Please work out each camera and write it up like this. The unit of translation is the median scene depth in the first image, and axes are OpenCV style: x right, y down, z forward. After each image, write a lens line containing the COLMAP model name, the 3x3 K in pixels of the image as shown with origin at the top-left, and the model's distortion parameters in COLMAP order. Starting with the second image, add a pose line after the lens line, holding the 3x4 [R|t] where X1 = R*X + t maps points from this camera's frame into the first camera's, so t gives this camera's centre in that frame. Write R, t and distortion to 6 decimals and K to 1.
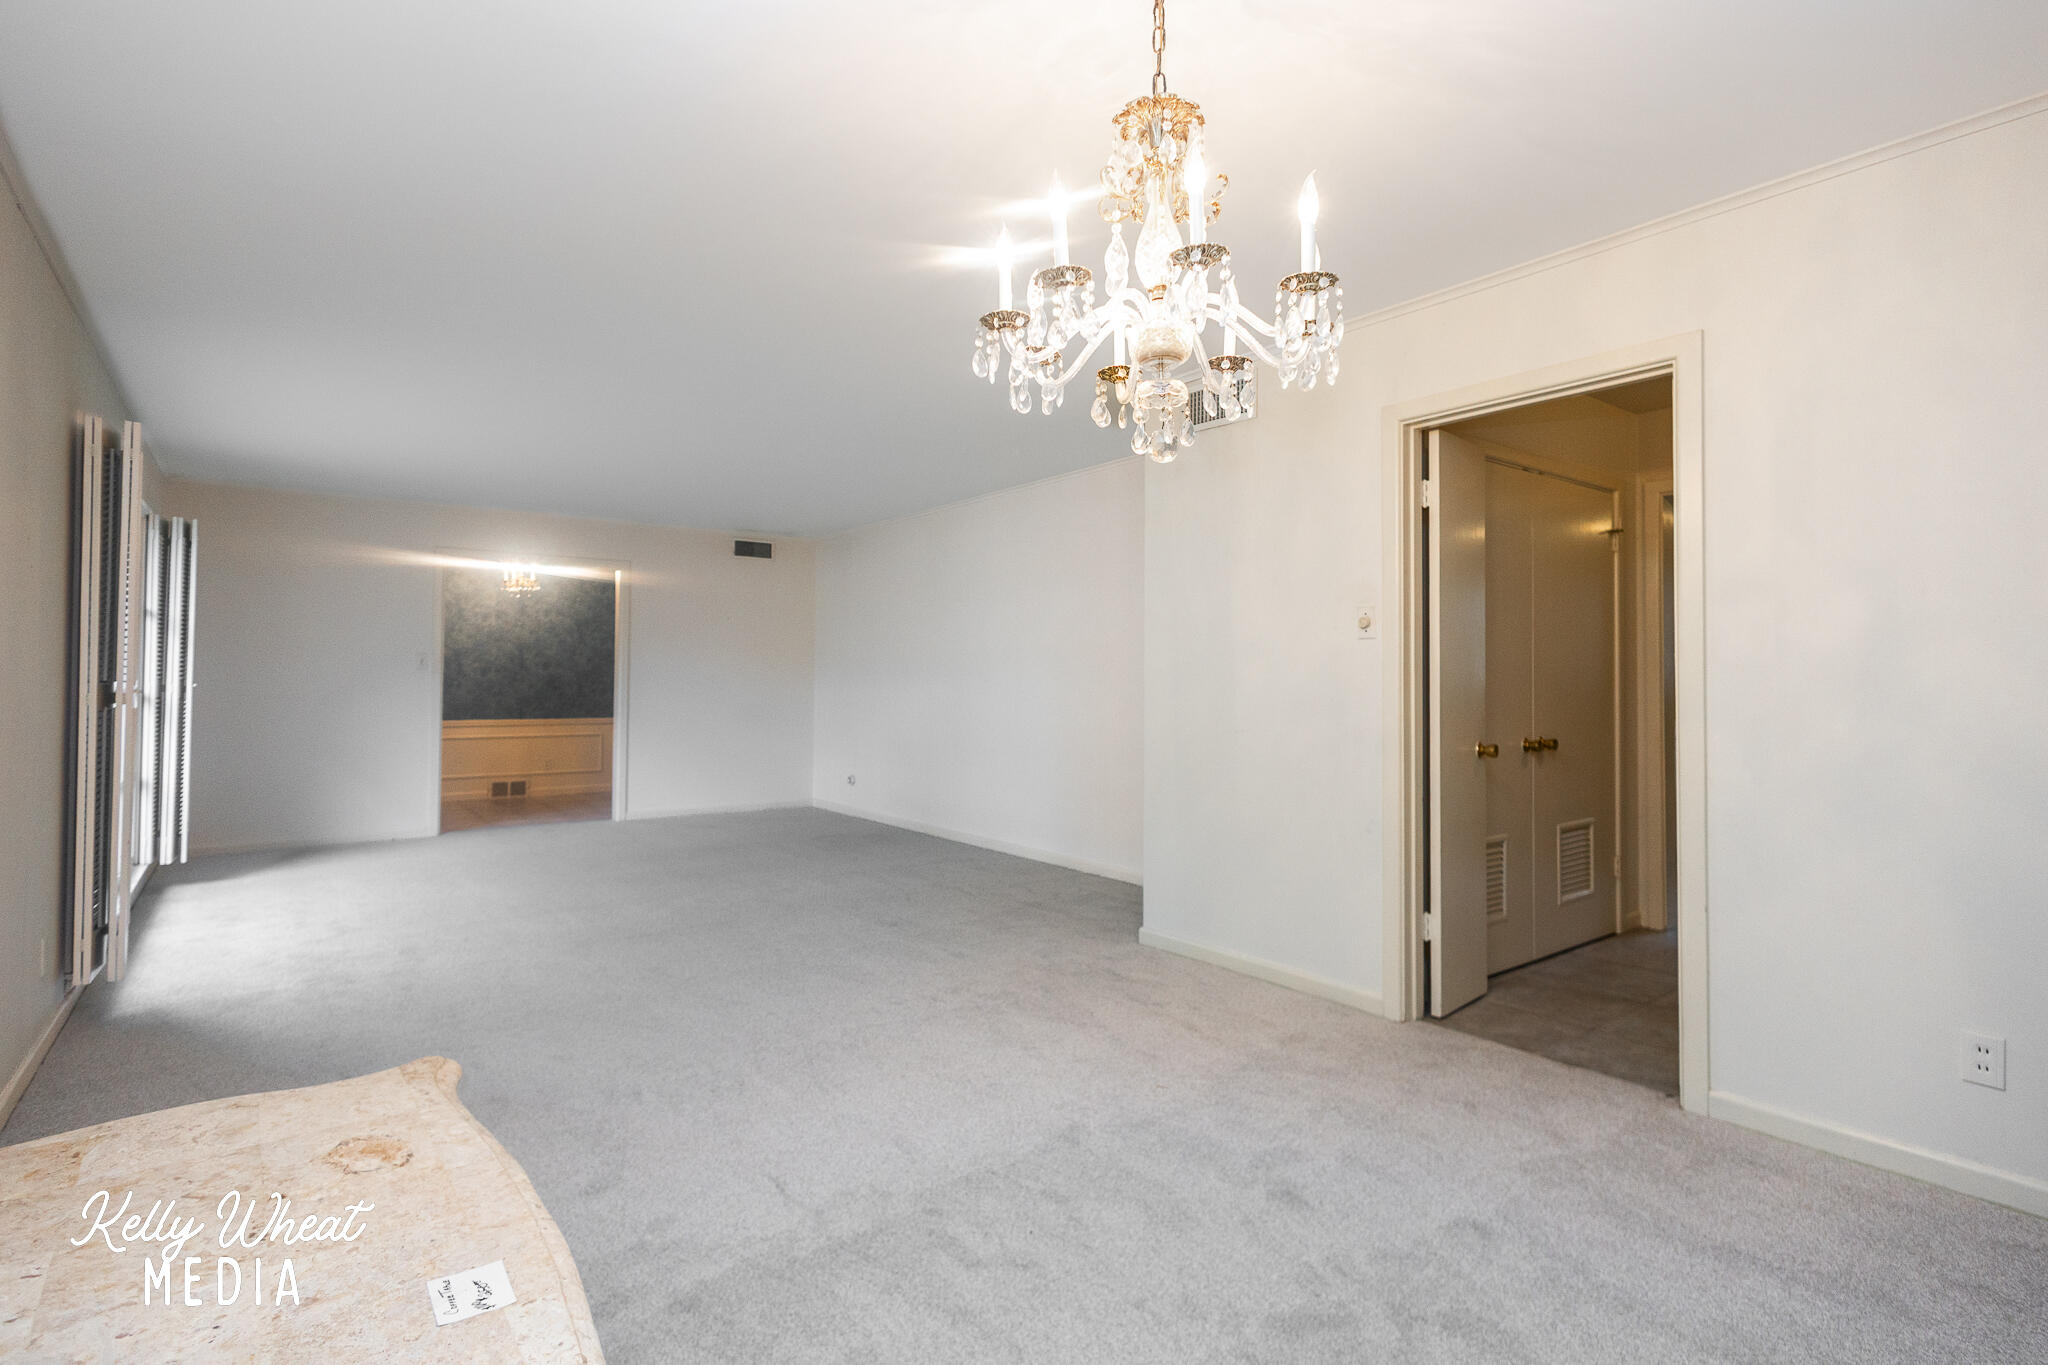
lens RADIAL K [[953.4, 0, 1024.5], [0, 953.4, 677.6], [0, 0, 1]] dist [0.008407, -0.001029]
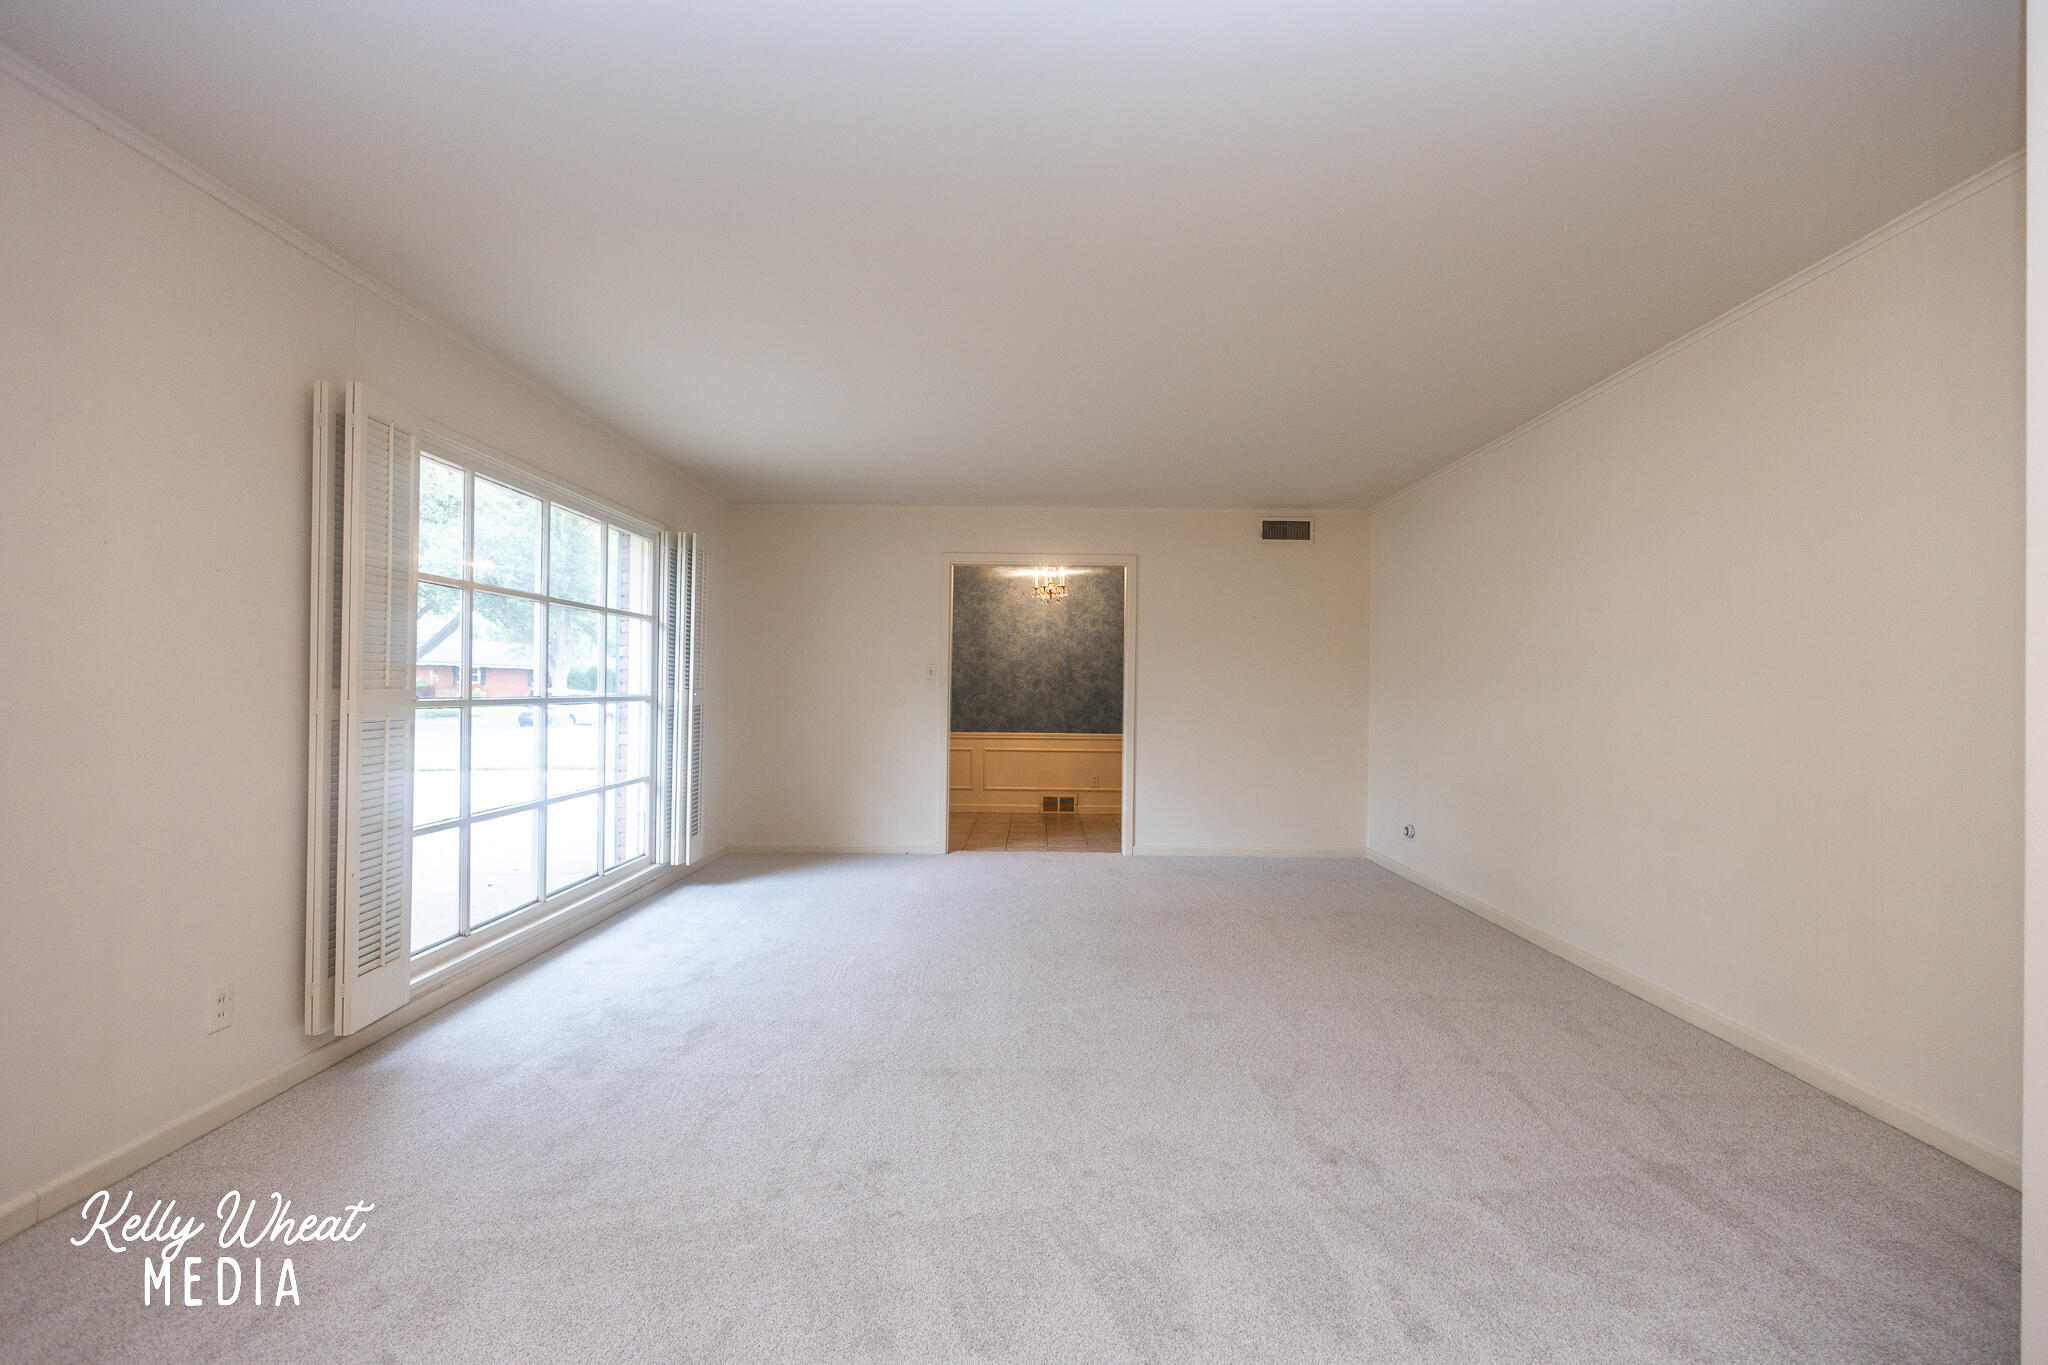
lens RADIAL K [[953.4, 0, 1024.5], [0, 953.4, 677.6], [0, 0, 1]] dist [0.008407, -0.001029]
pose [[0.798090, -0.004915, -0.602518, 0.022294], [-0.005636, 0.999862, -0.015621, 0.003244], [0.602512, 0.015863, 0.797952, 0.229712]]
